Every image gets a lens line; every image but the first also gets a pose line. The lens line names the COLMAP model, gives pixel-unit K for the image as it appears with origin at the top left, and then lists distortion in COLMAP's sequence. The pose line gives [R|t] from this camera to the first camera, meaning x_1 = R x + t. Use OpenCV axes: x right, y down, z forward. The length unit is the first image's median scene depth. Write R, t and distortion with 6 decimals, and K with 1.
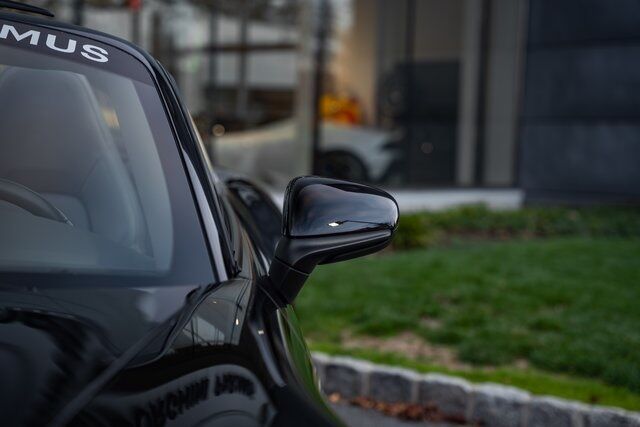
lens RADIAL K [[1191.0, 0, 320.0], [0, 1191.0, 213.5], [0, 0, 1]] dist [0.412028, -0.039853]
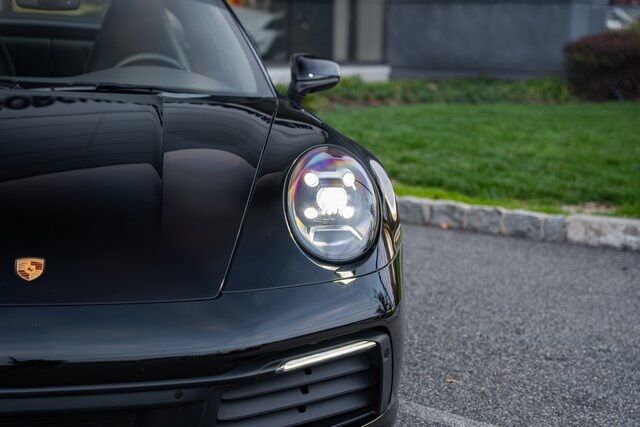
lens RADIAL K [[1241.8, 0, 320.0], [0, 1241.8, 213.5], [0, 0, 1]] dist [0.253522, 0.200900]
pose [[0.993648, -0.020862, 0.110585, -0.045694], [0.010125, 0.995255, 0.096777, 0.007854], [-0.112079, -0.095043, 0.989144, -0.253187]]
